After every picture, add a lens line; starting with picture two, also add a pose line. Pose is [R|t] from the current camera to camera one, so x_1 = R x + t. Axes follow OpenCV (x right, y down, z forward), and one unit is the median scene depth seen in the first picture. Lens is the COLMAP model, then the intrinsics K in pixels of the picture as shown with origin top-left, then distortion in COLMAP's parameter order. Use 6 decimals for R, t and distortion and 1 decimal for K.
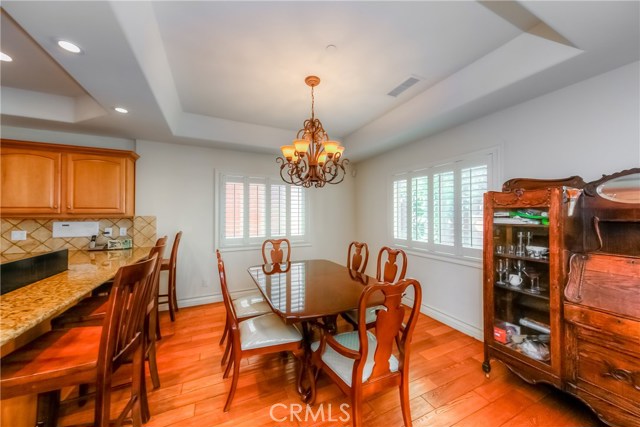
lens RADIAL K [[210.3, 0, 320.0], [0, 210.3, 213.5], [0, 0, 1]] dist [0.004082, 0.000095]
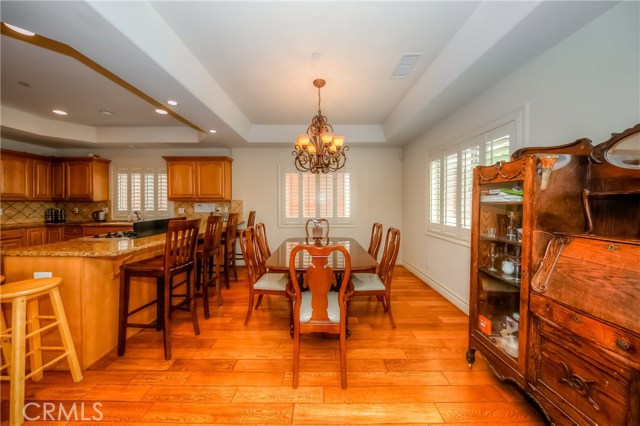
lens RADIAL K [[191.7, 0, 308.0], [0, 191.7, 205.7], [0, 0, 1]] dist [-0.001397, -0.000125]
pose [[0.913675, 0.012877, -0.406241, 0.526702], [-0.000040, 0.999501, 0.031592, 0.040640], [0.406445, -0.028848, 0.913220, -0.043003]]
